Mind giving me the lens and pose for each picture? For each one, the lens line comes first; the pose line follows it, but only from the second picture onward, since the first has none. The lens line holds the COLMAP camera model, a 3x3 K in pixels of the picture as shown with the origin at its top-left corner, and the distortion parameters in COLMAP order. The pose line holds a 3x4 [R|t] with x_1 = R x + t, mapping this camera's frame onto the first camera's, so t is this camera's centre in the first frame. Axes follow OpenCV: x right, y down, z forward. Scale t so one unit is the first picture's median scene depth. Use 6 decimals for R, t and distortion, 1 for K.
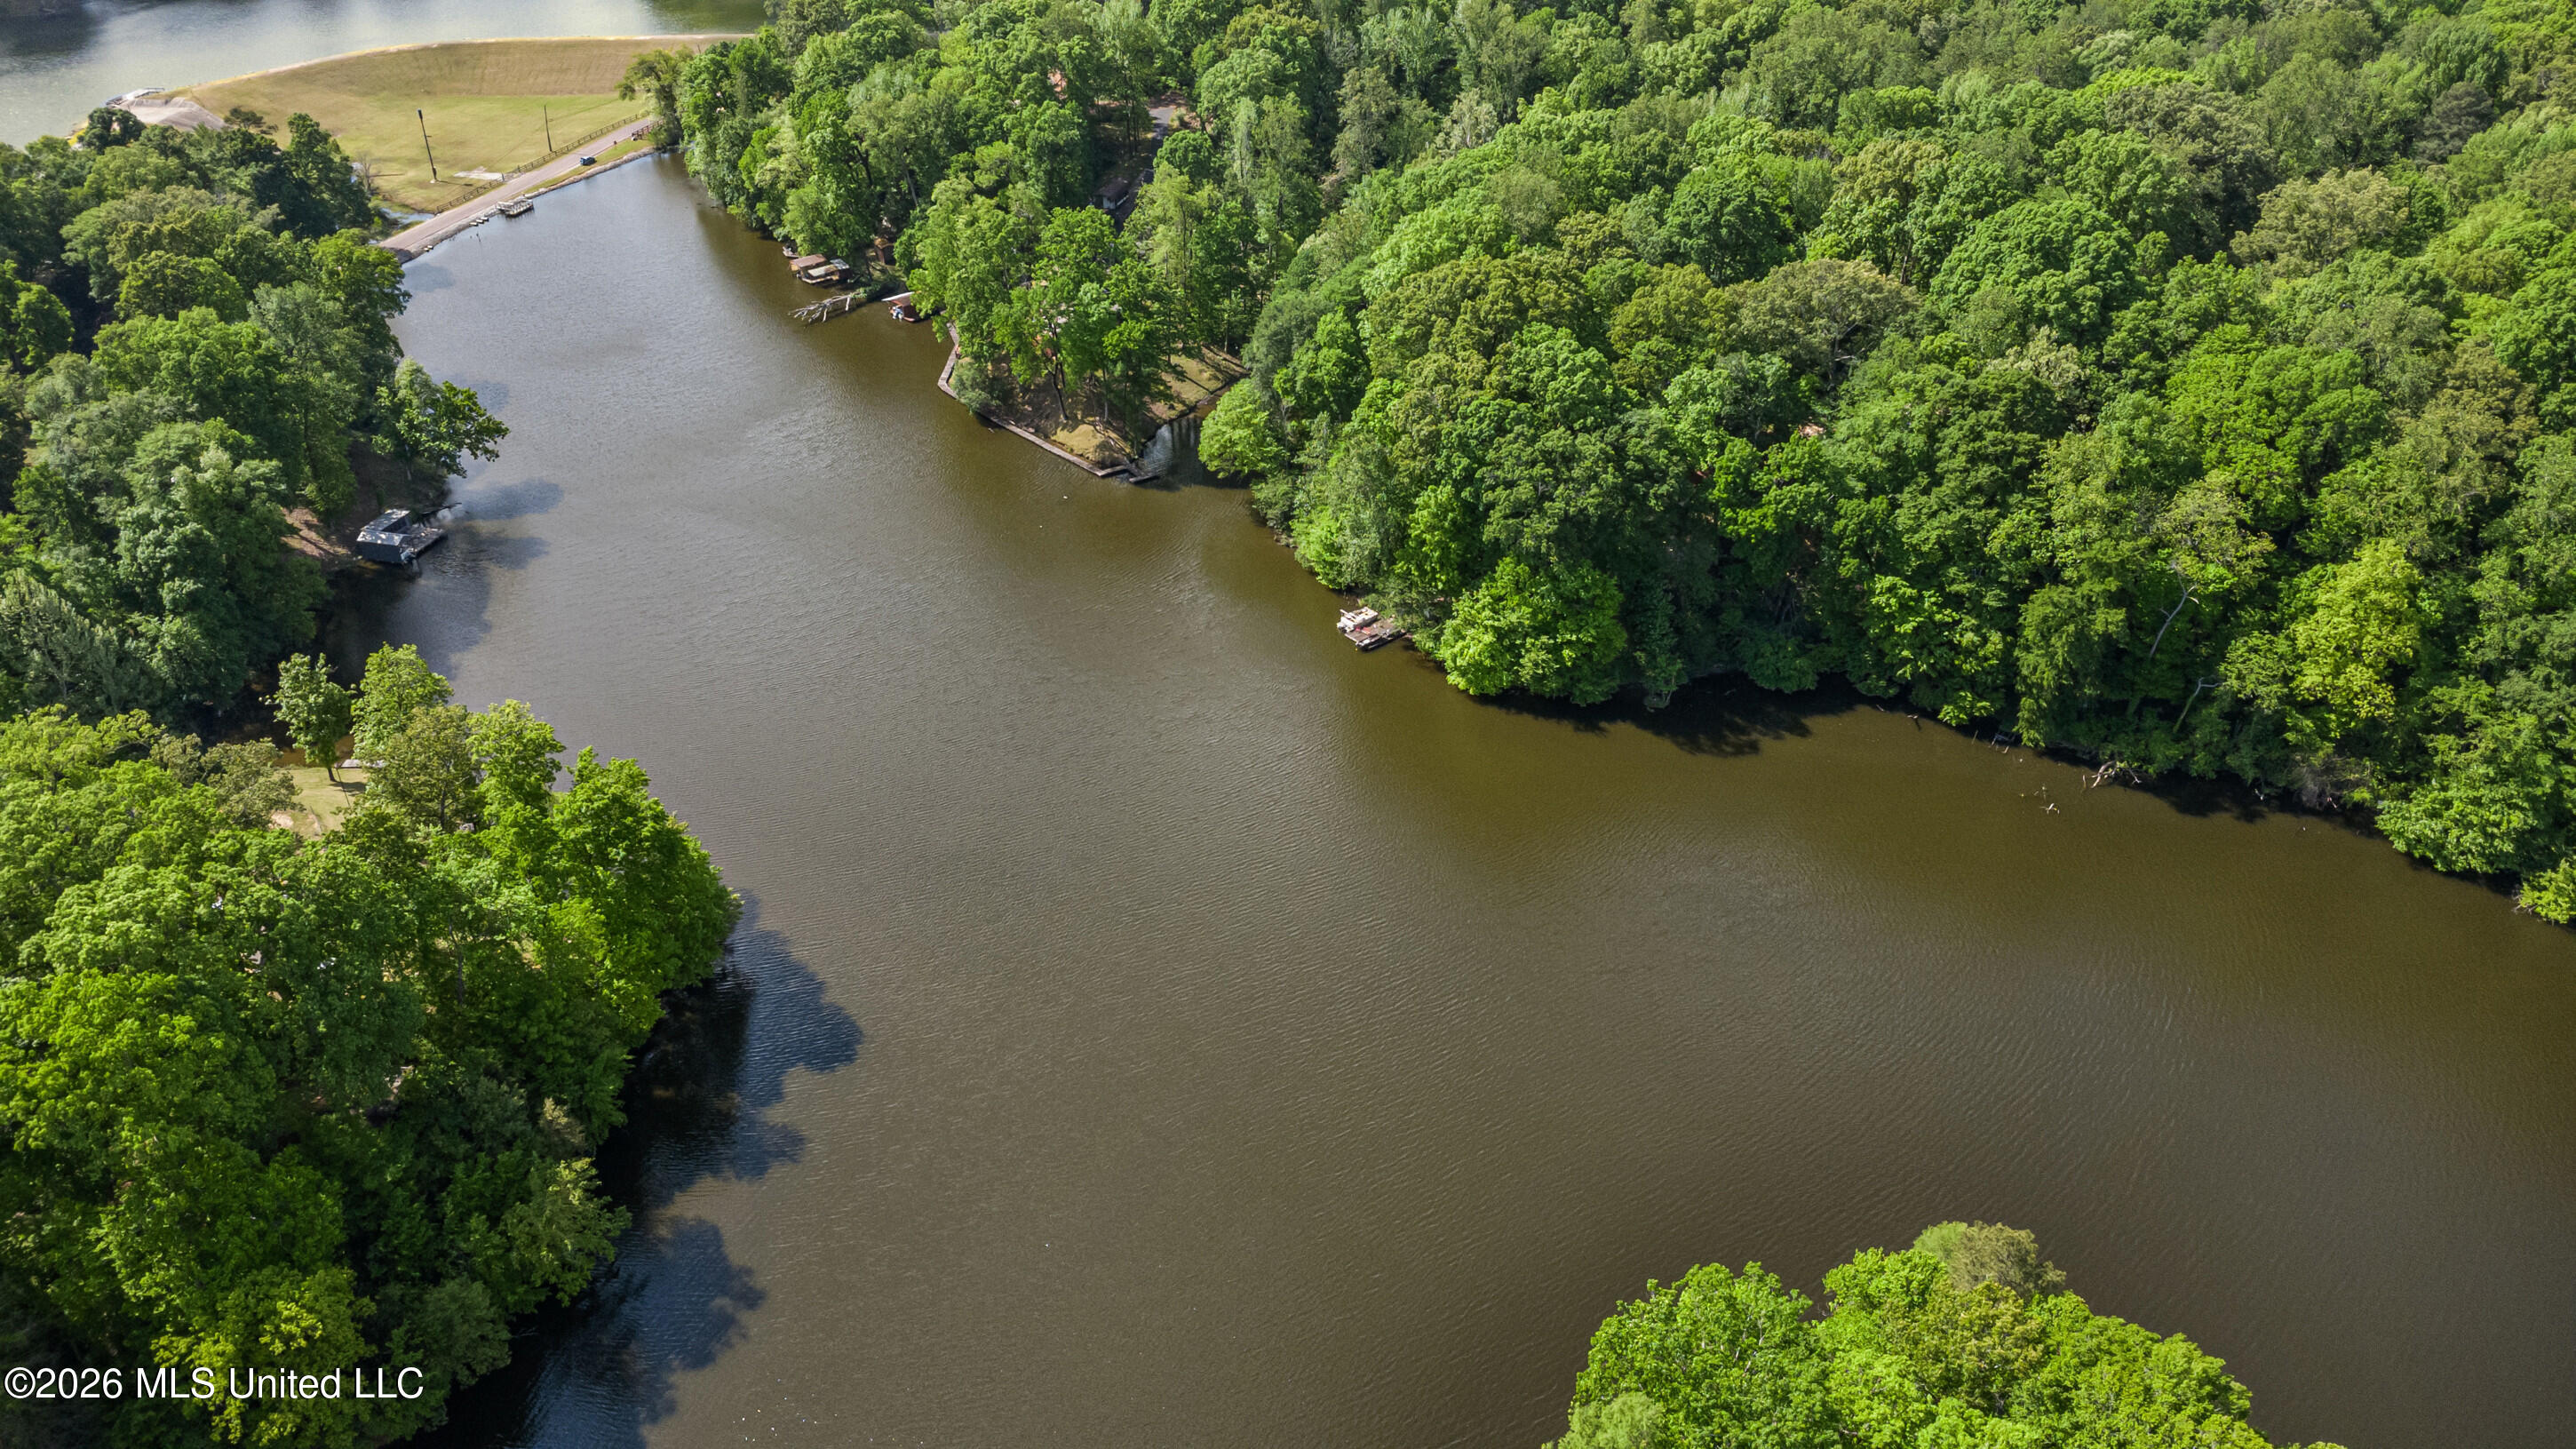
lens RADIAL K [[1837.5, 0, 1238.7], [0, 1837.5, 744.7], [0, 0, 1]] dist [0.019679, -0.022449]
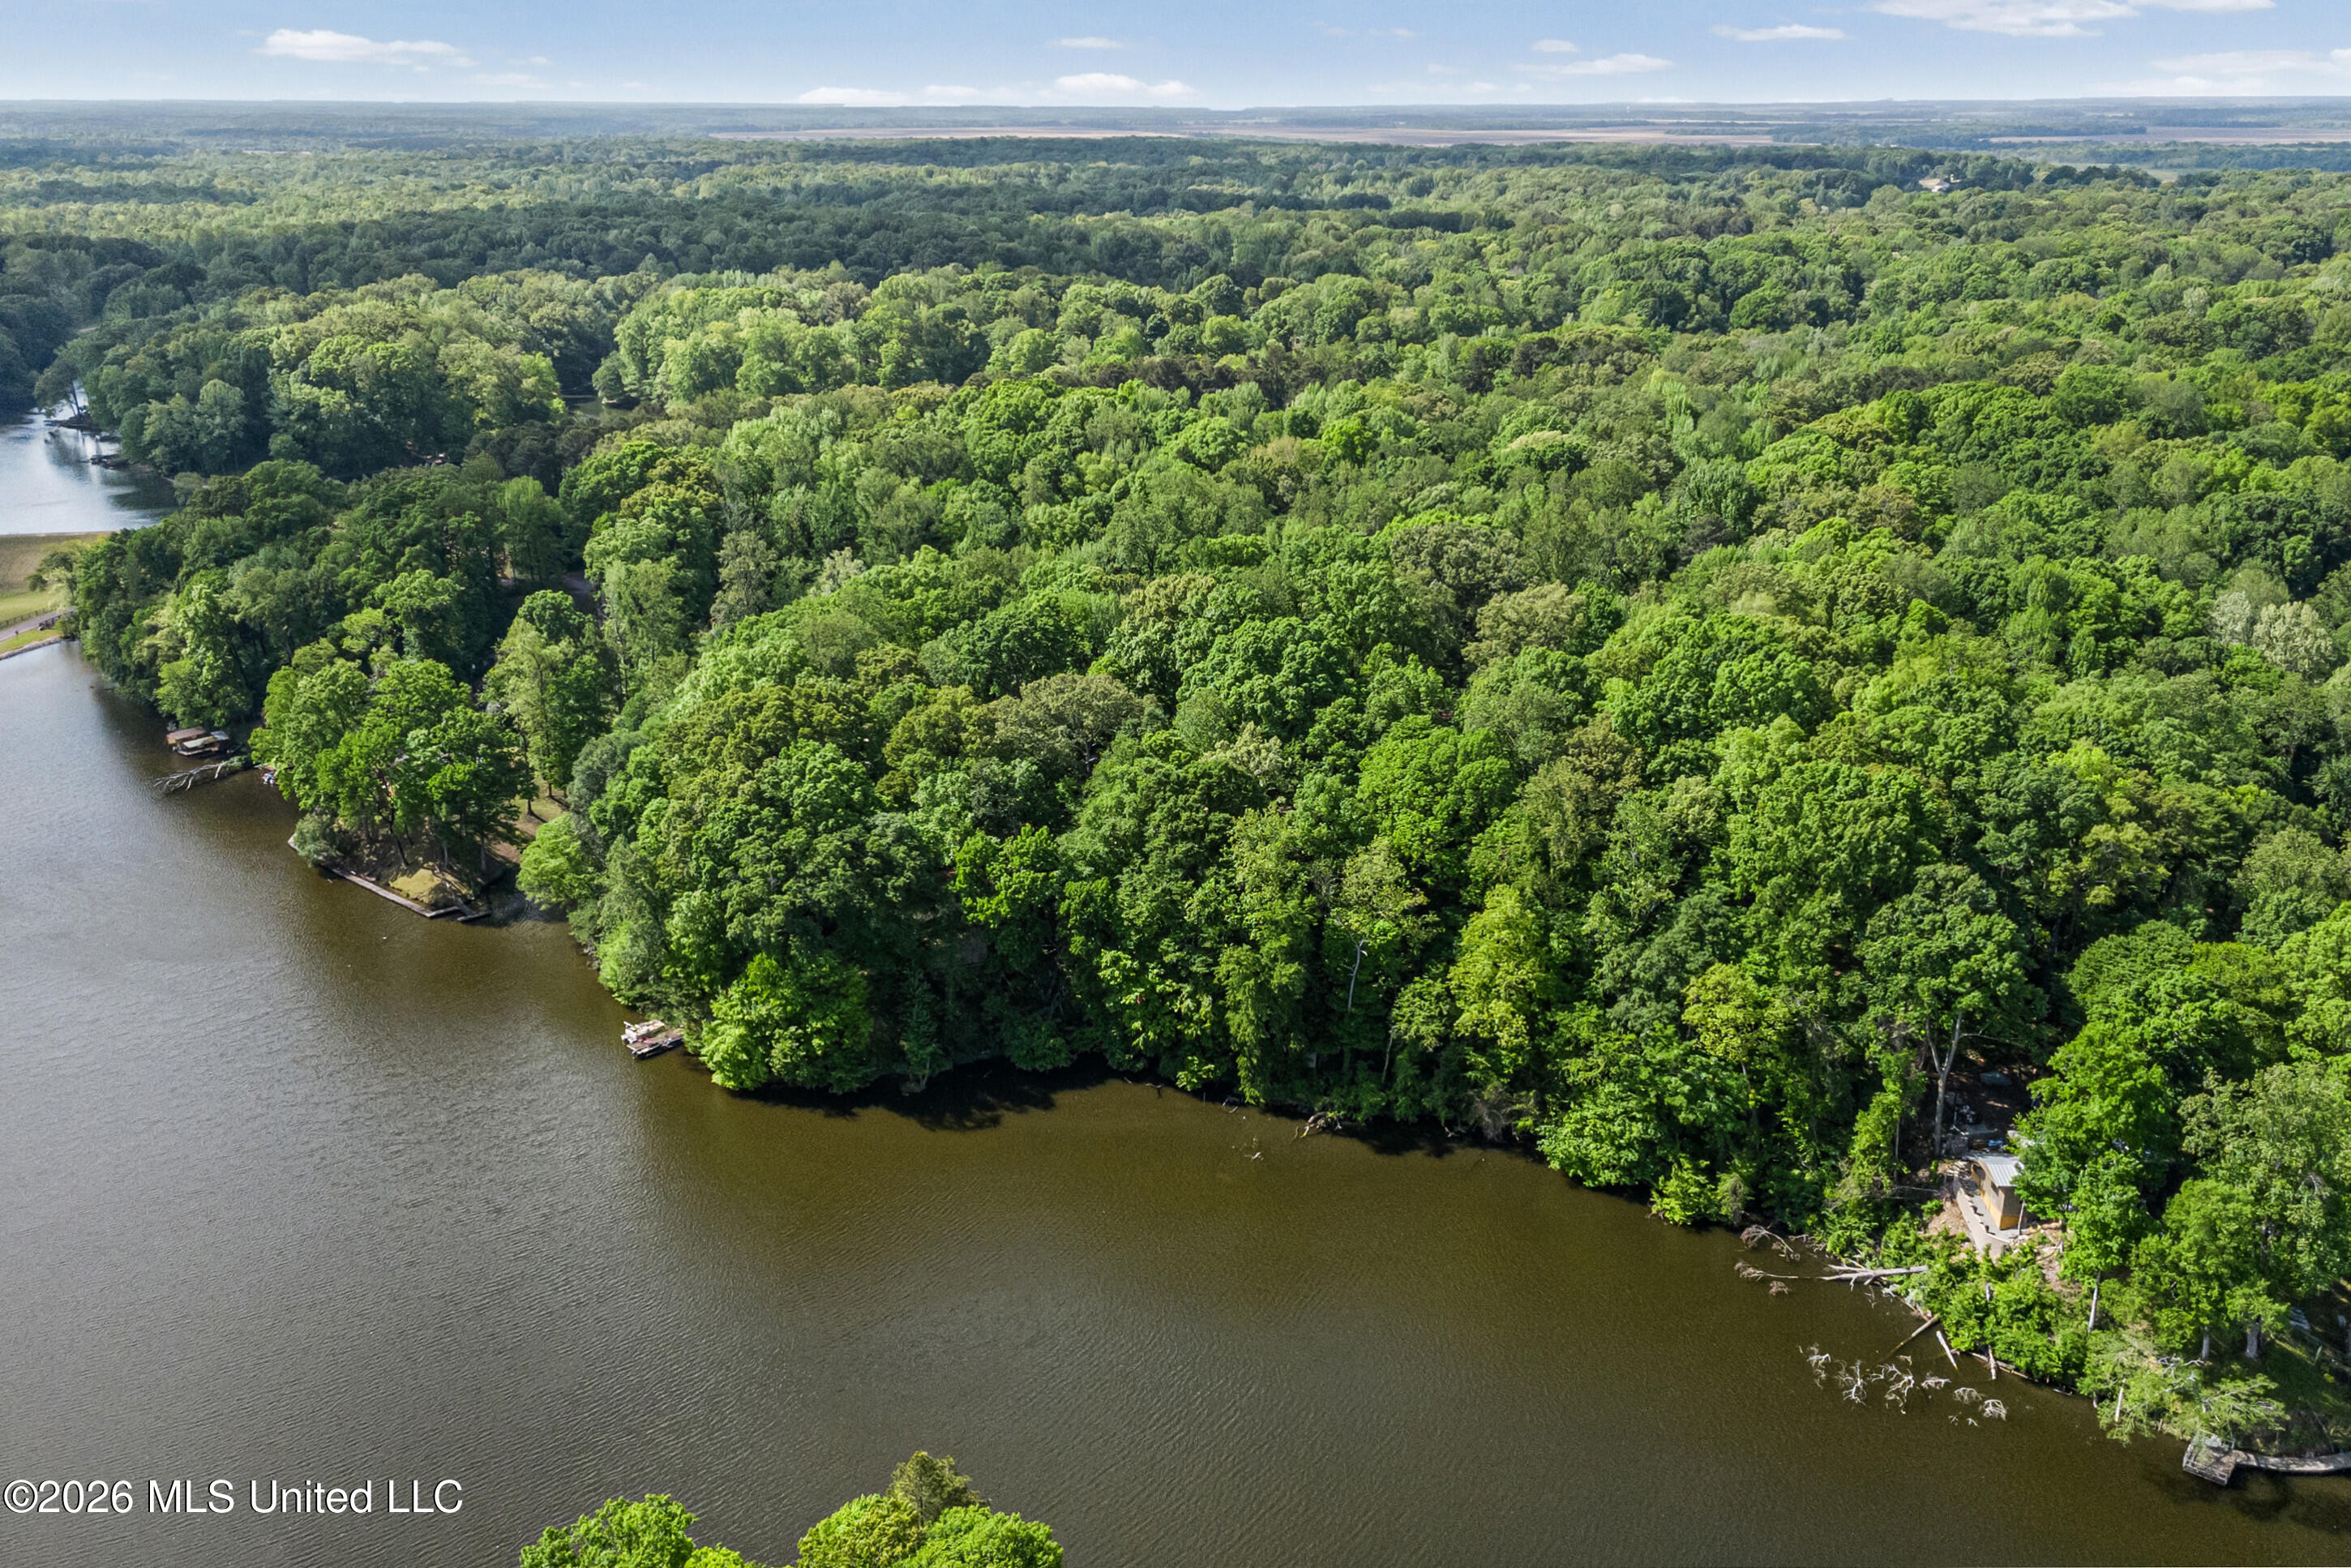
lens RADIAL K [[2111.1, 0, 1175.5], [0, 2111.1, 784.0], [0, 0, 1]] dist [0.015582, 0.003714]
pose [[0.993388, -0.039506, 0.107796, 0.255992], [0.065161, 0.967060, -0.246068, 0.114603], [-0.094524, 0.251465, 0.963240, -0.195184]]
